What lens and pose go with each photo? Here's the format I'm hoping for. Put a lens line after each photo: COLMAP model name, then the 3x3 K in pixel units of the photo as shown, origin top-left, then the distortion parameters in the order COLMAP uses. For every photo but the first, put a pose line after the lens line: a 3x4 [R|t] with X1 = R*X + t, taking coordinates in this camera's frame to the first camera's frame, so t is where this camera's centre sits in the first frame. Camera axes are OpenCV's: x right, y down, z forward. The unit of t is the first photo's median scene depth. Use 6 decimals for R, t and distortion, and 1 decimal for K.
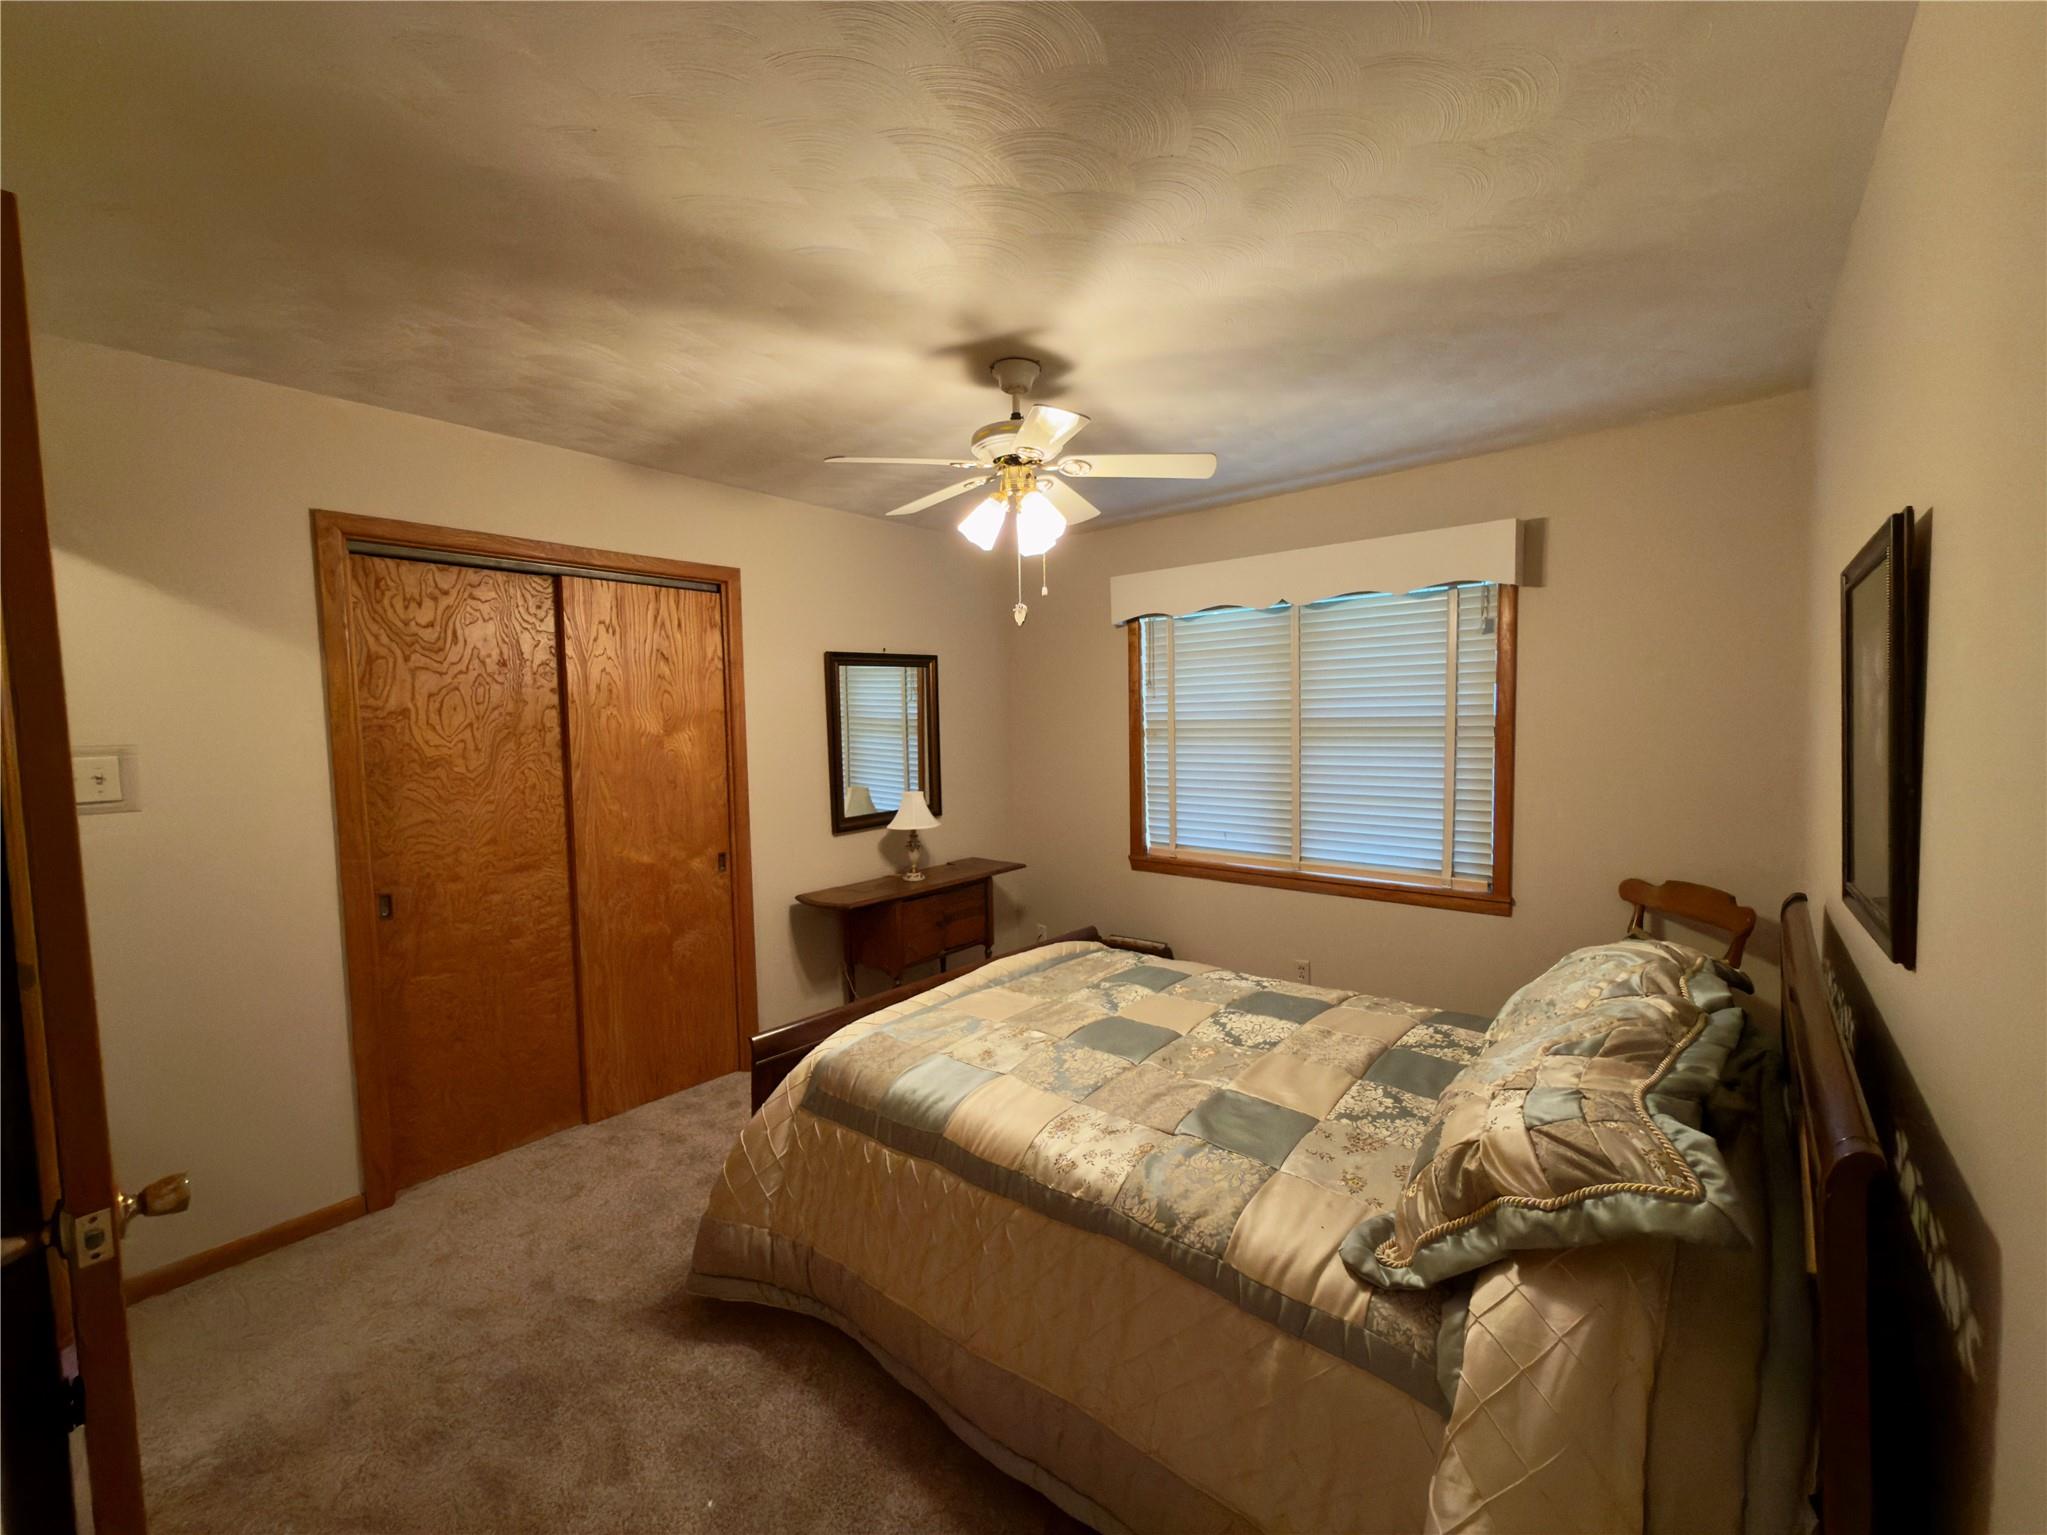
lens RADIAL K [[827.2, 0, 1035.6], [0, 827.2, 768.0], [0, 0, 1]] dist [-0.001475, 0.000027]
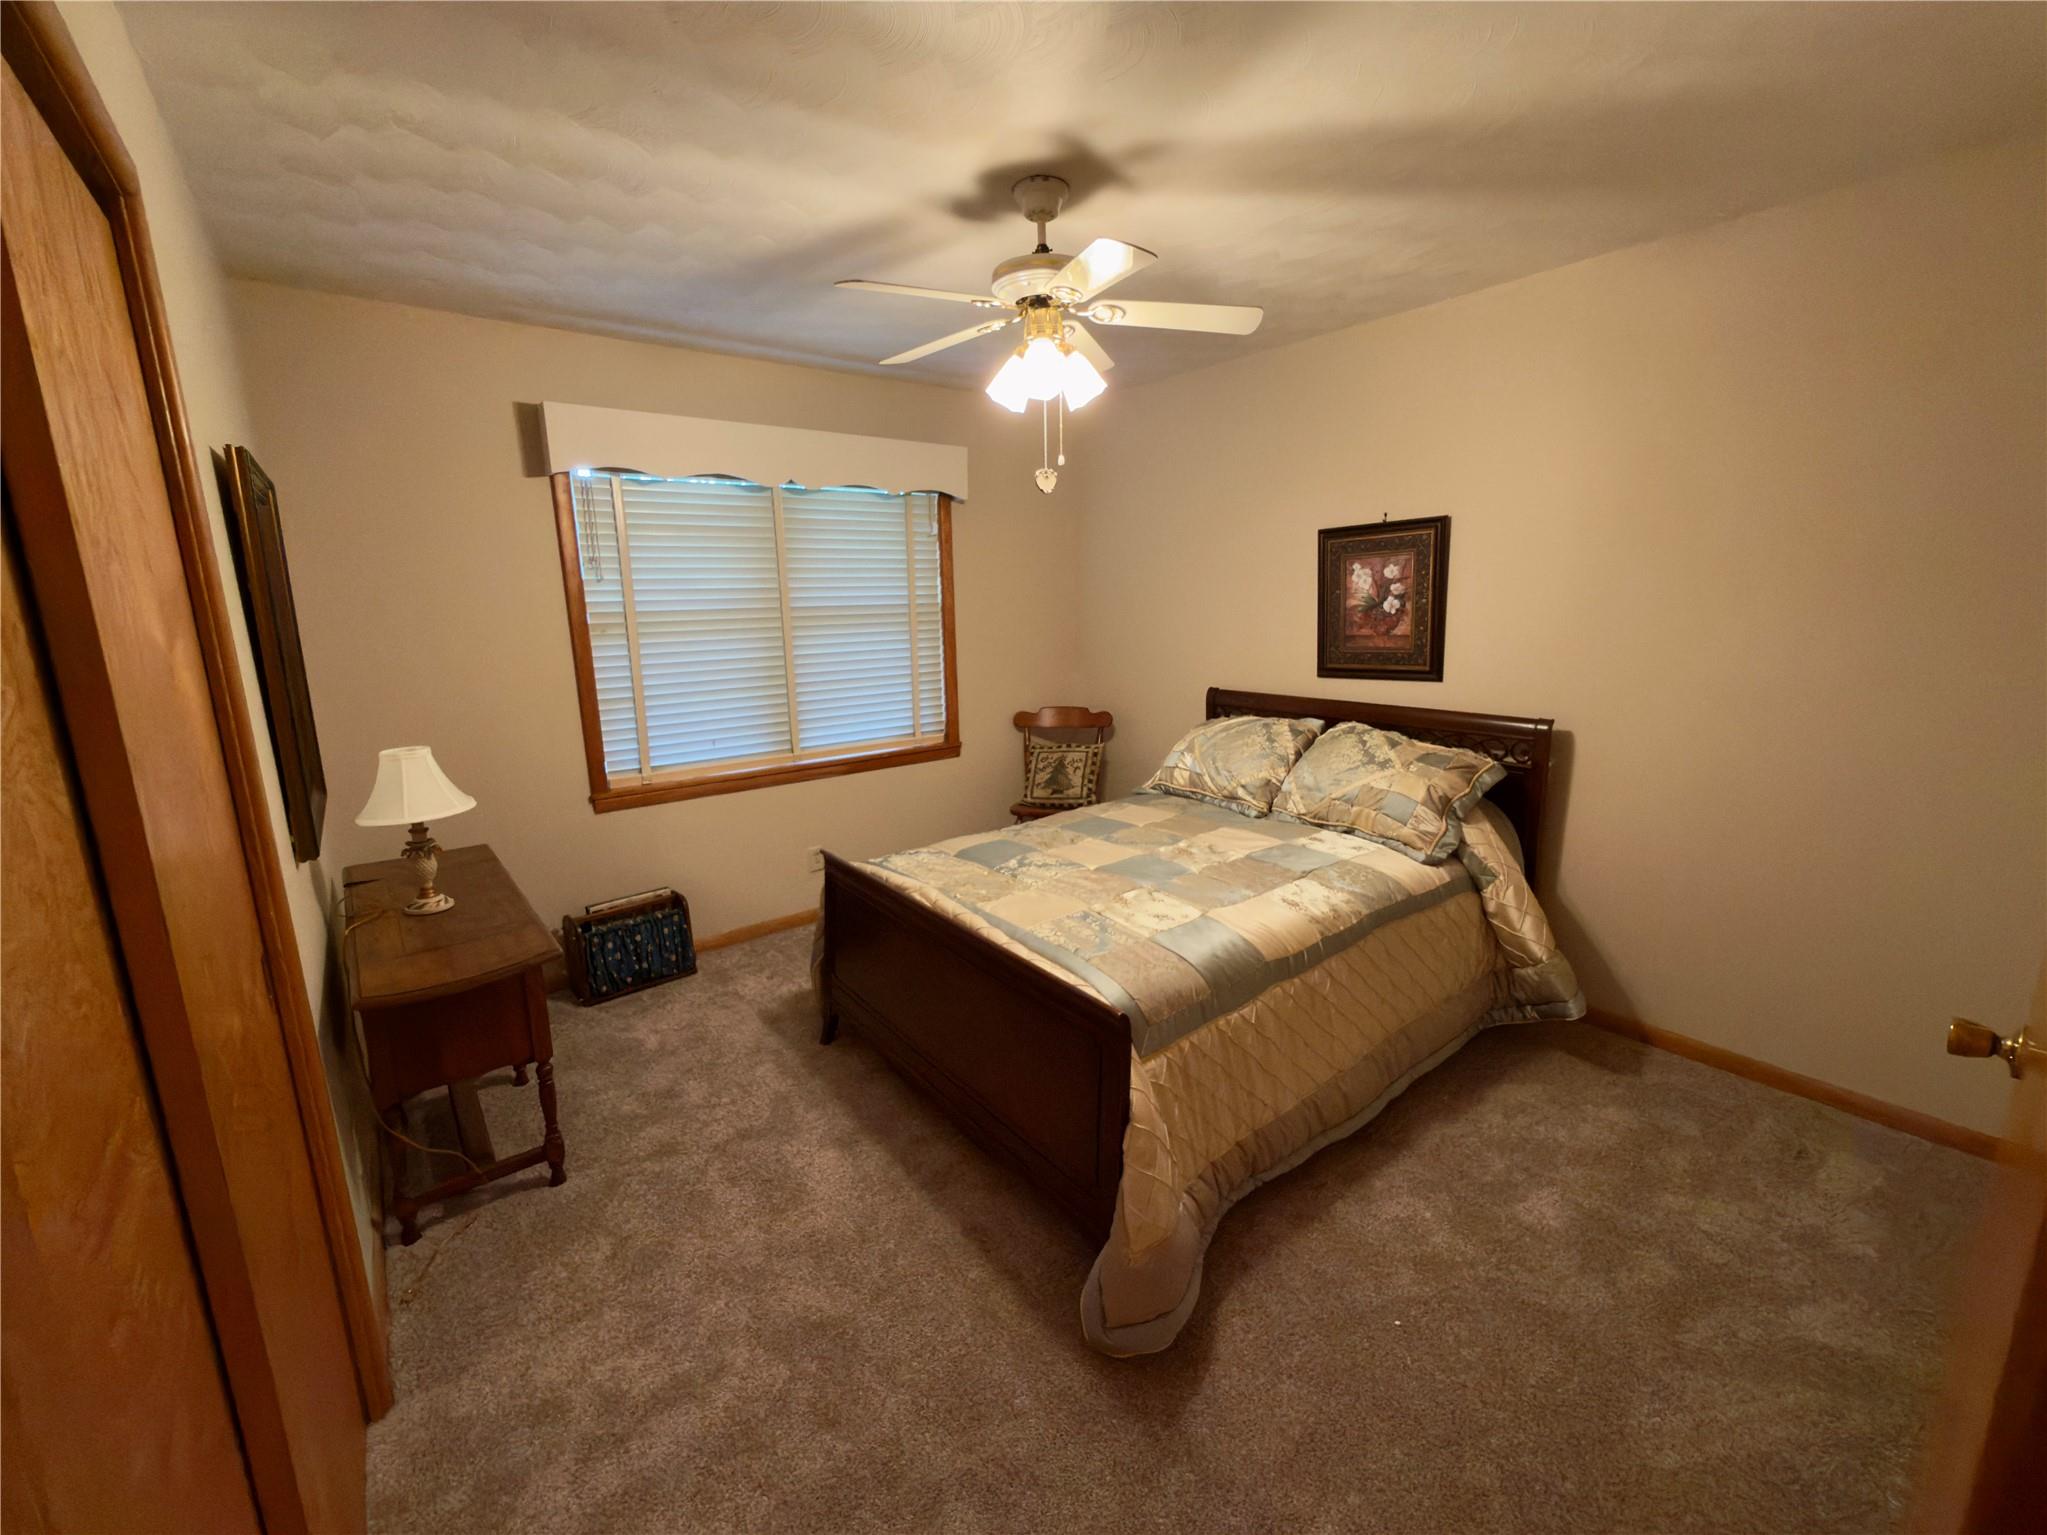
lens RADIAL K [[827.2, 0, 1033.3], [0, 827.2, 761.6], [0, 0, 1]] dist [-0.001475, 0.000027]
pose [[0.196322, -0.175754, 0.964660, -0.610981], [0.076197, 0.983565, 0.163691, -0.019237], [-0.977574, 0.041368, 0.206487, 0.532888]]
